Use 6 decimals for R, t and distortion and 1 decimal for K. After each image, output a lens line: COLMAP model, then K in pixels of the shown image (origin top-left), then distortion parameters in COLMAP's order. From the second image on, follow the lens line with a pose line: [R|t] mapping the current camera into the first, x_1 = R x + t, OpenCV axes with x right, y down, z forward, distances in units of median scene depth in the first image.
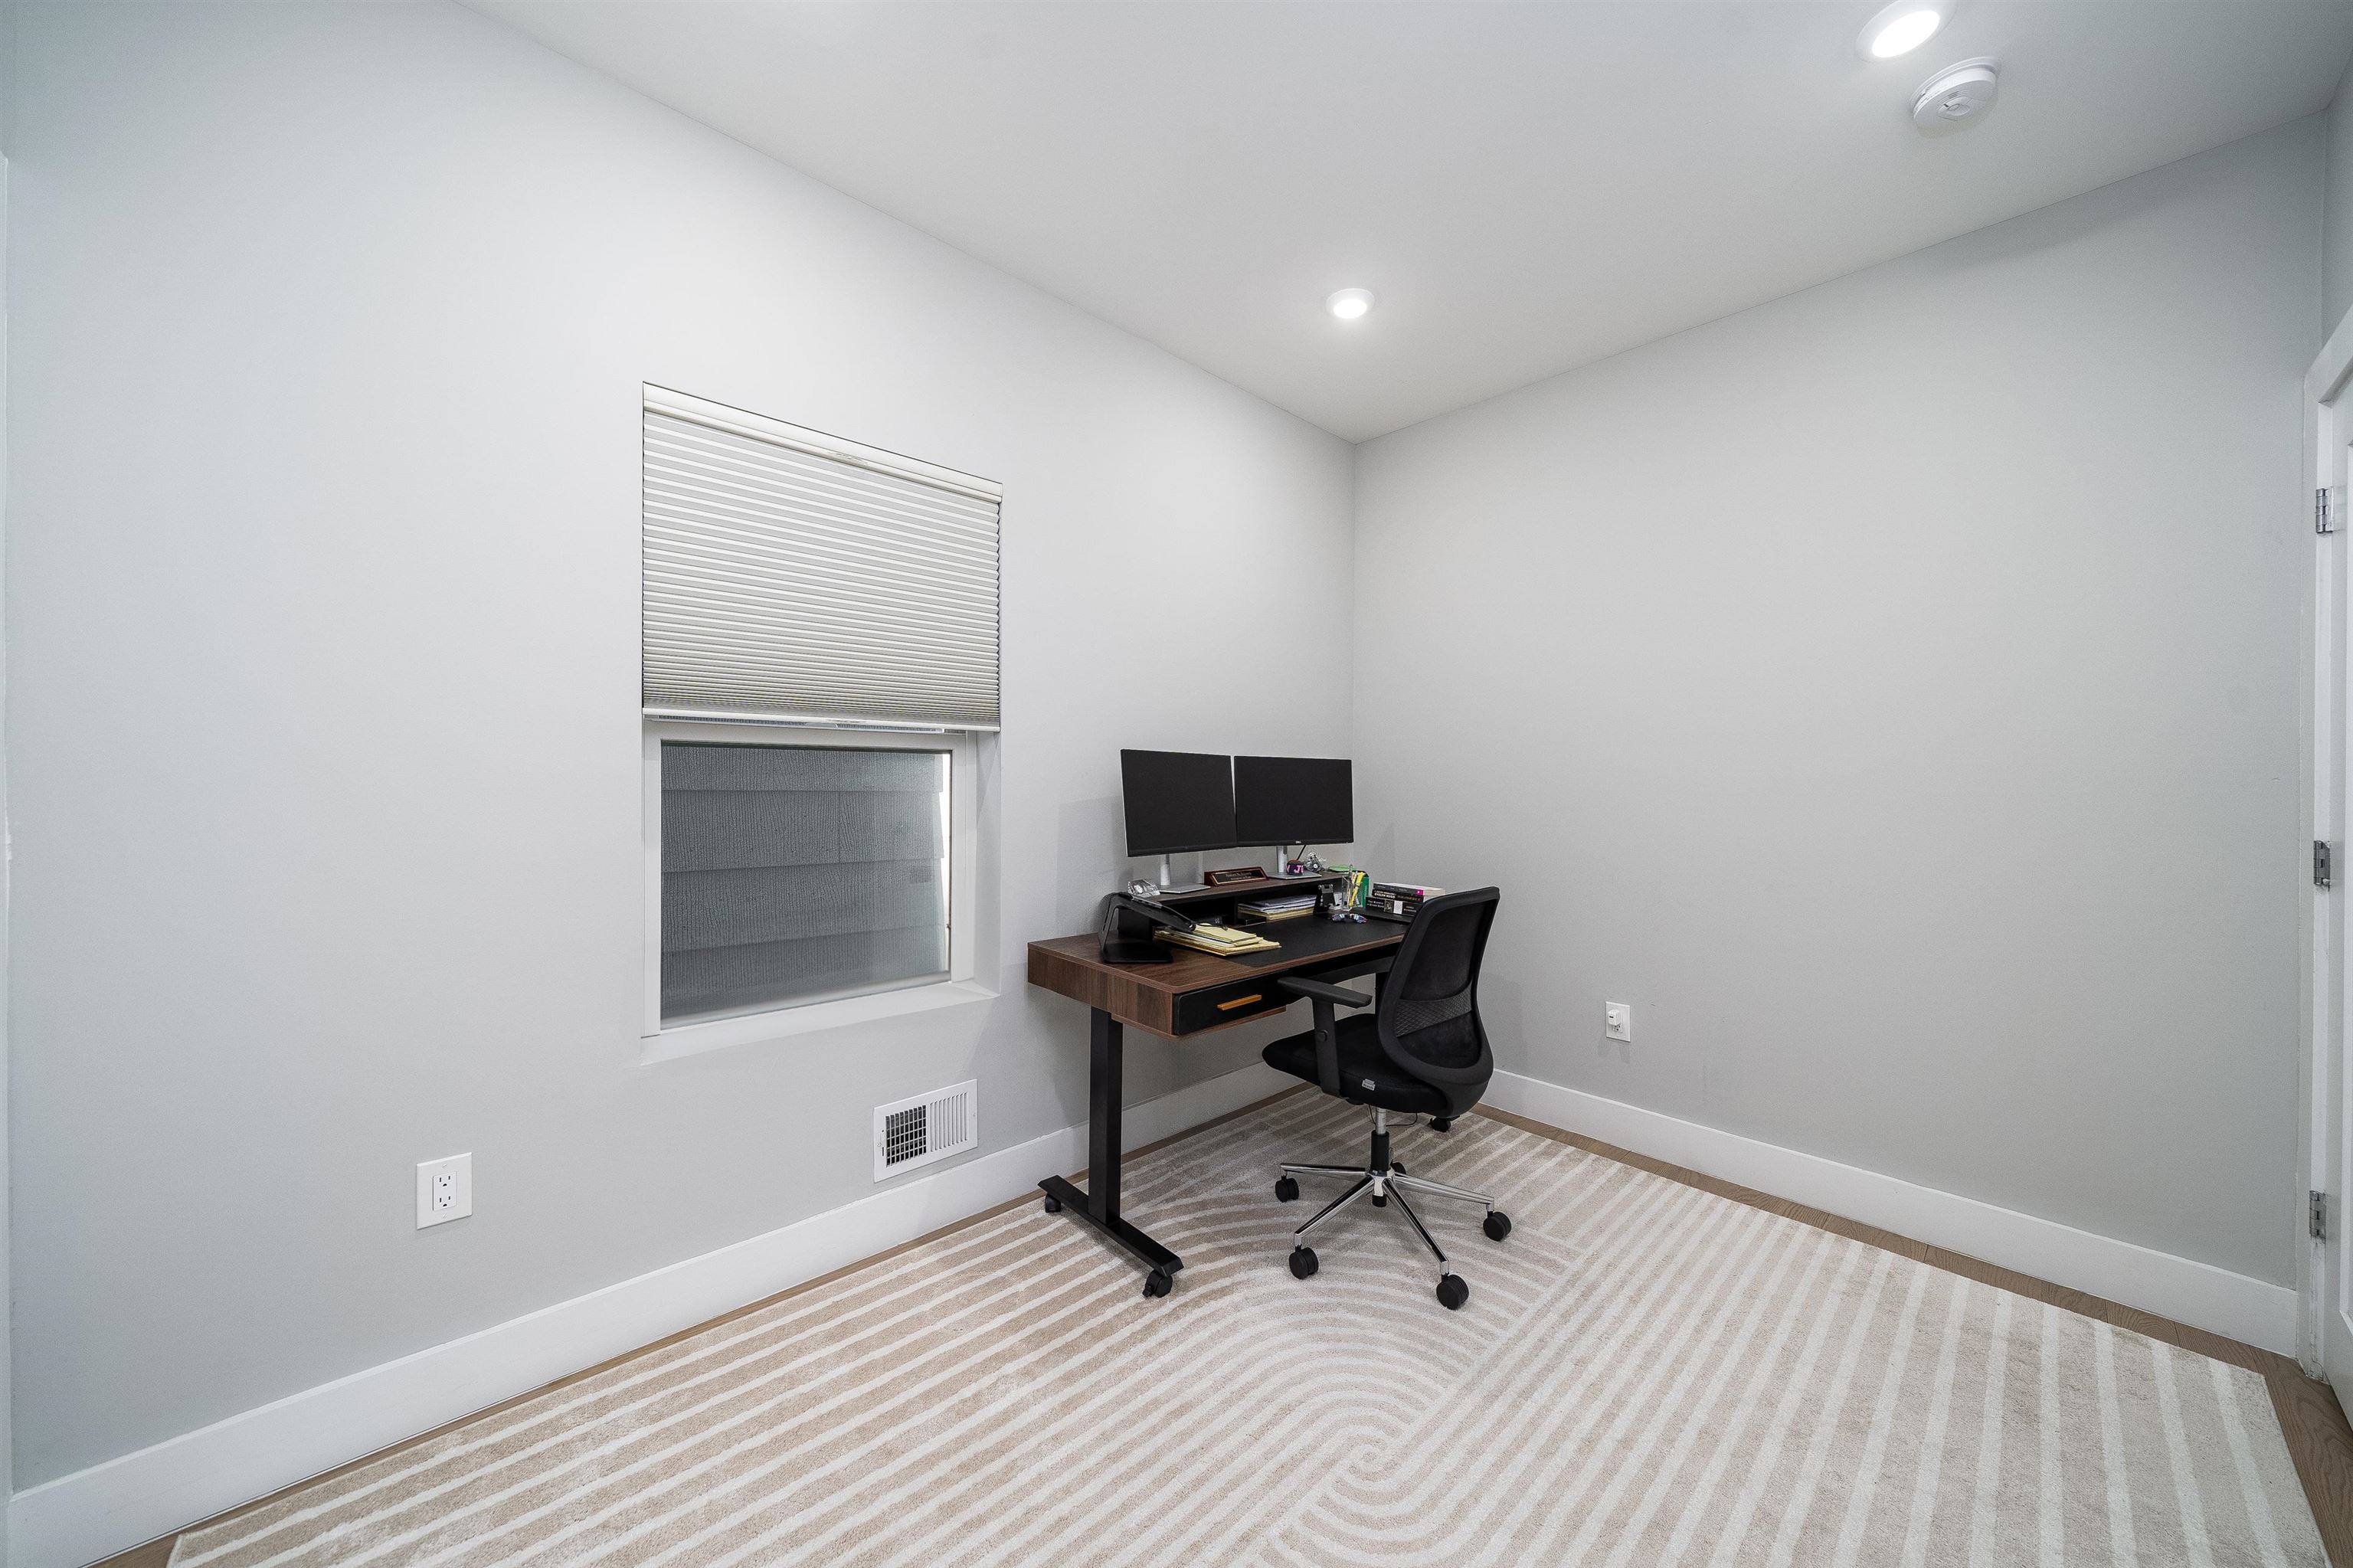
lens RADIAL K [[822.8, 0, 1180.5], [0, 822.8, 784.1], [0, 0, 1]] dist [-0.001510, 0.000156]
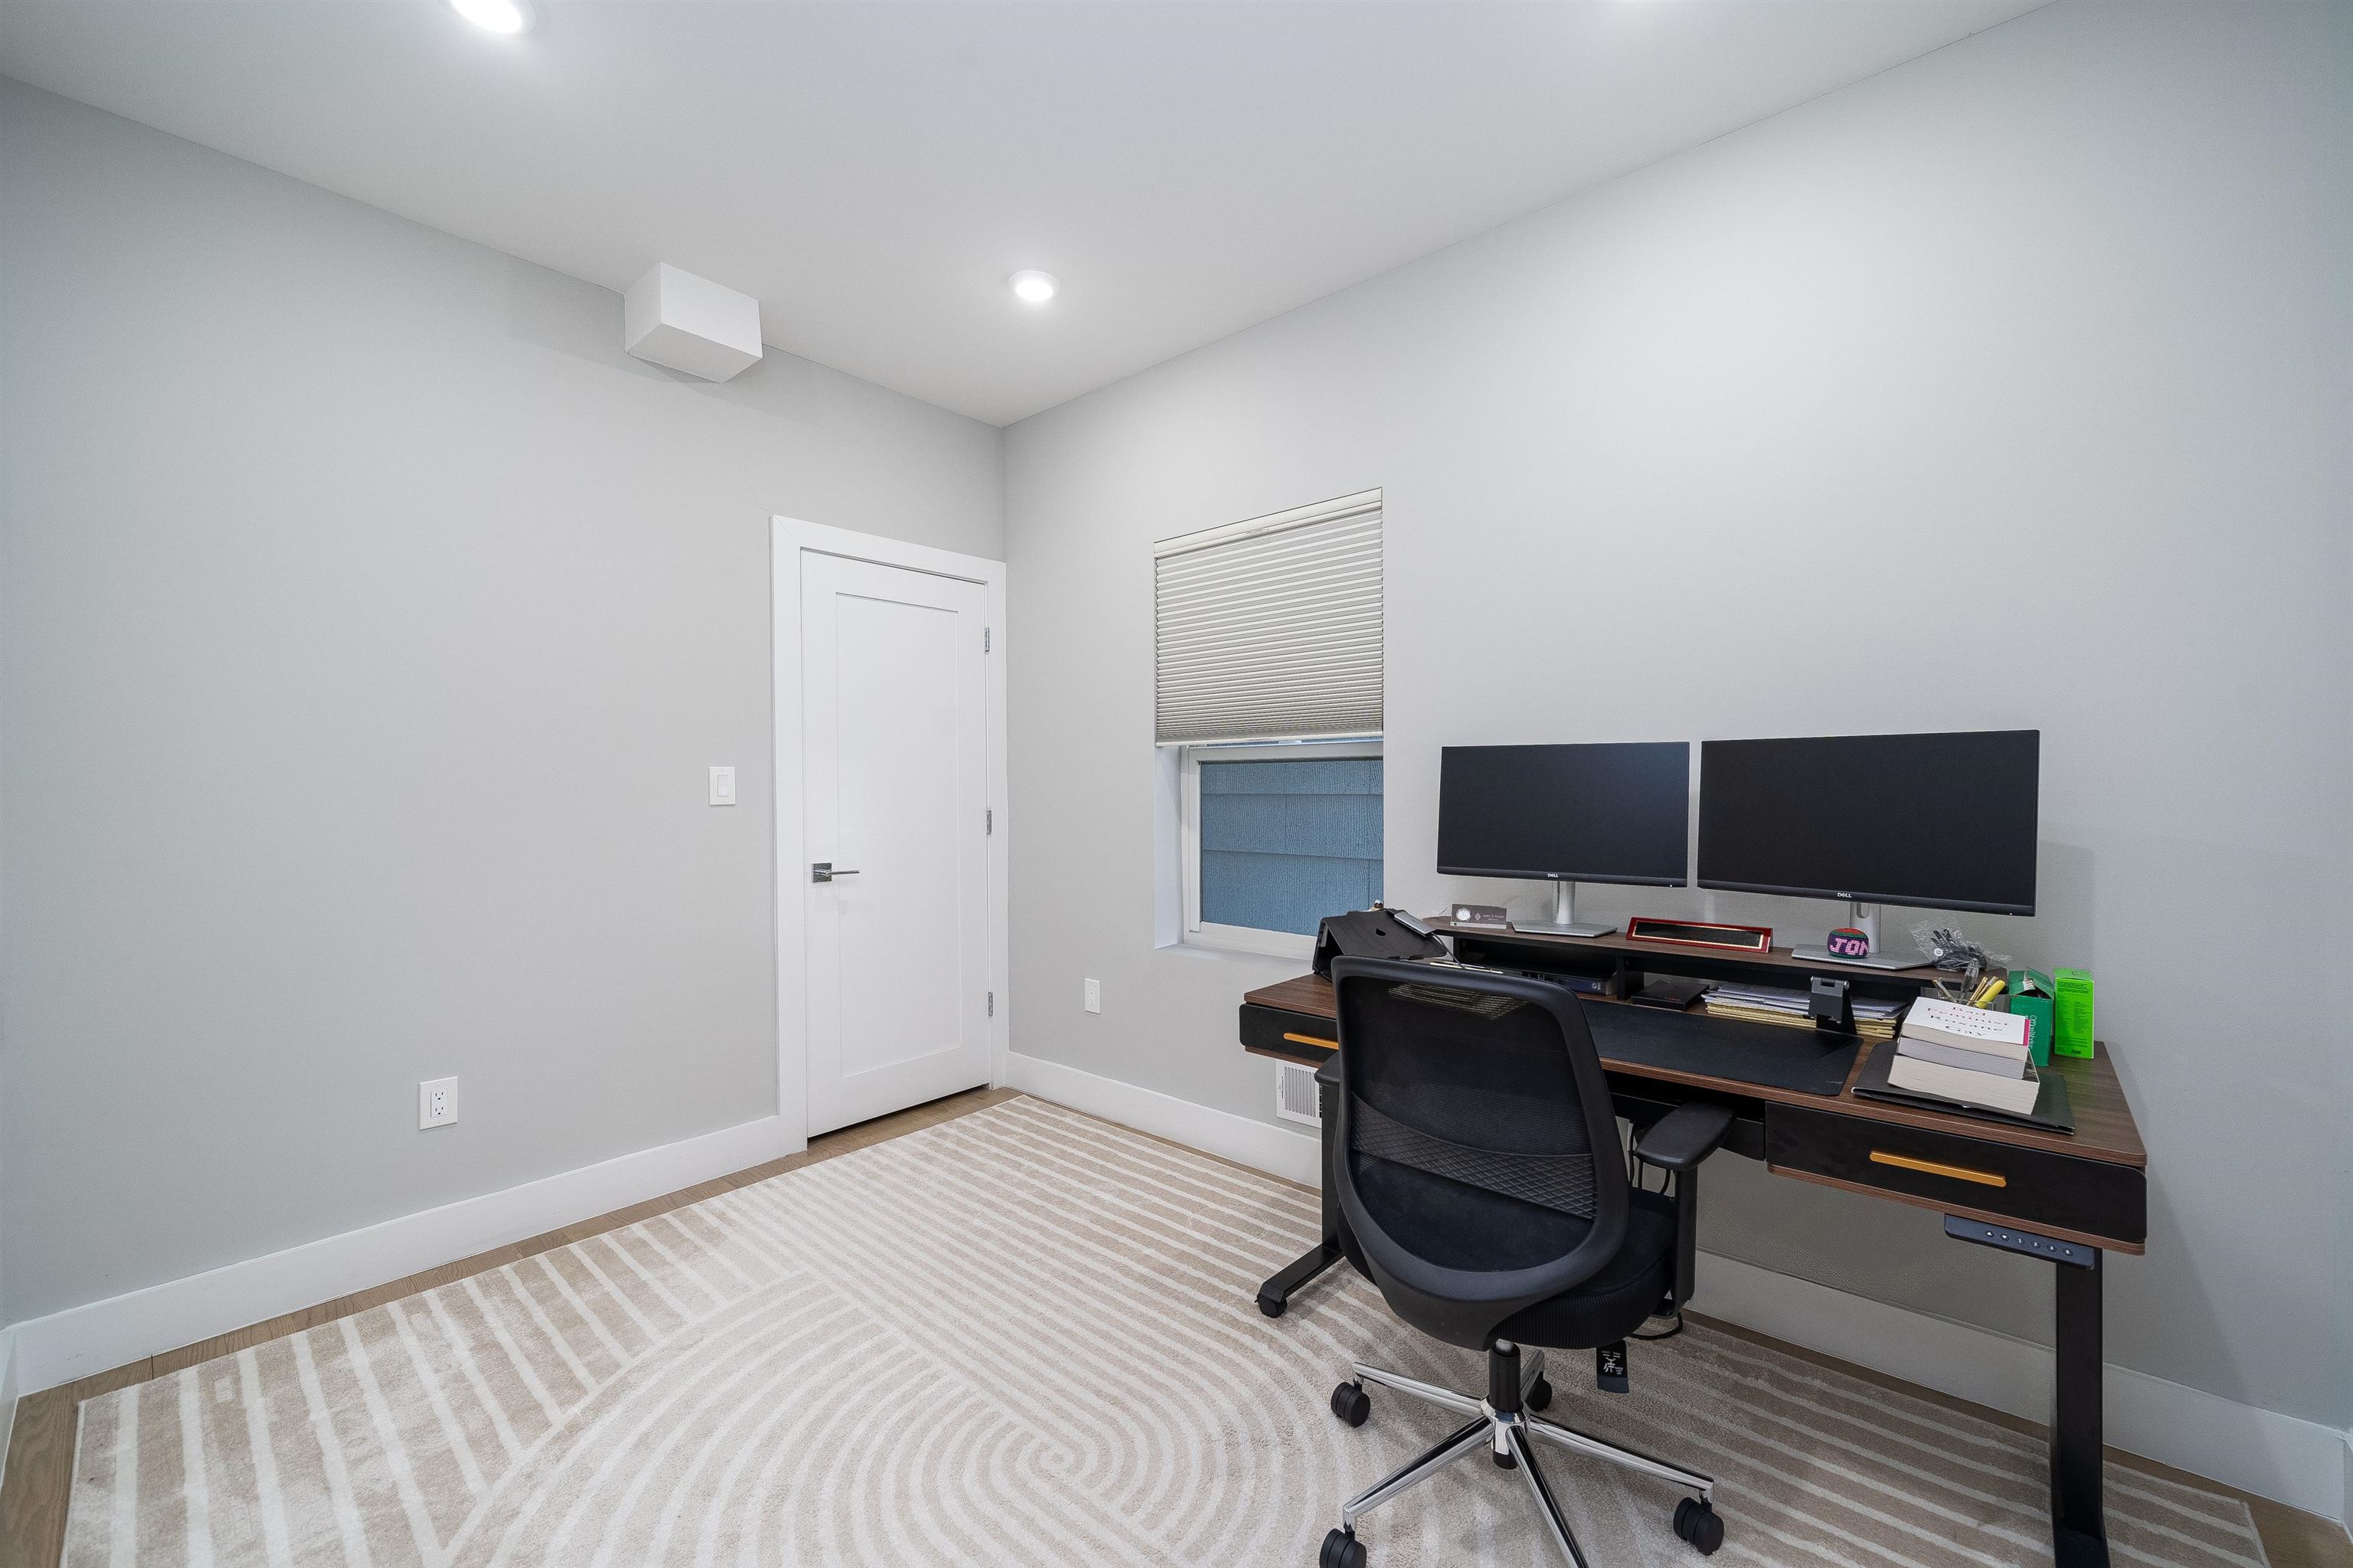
lens RADIAL K [[876.6, 0, 1180.4], [0, 876.6, 793.2], [0, 0, 1]] dist [-0.002843, 0.000180]
pose [[0.123019, 0.000769, -0.992404, 0.922355], [0.006907, 0.999975, 0.001631, 0.001964], [0.992380, -0.007055, 0.123011, 0.719382]]
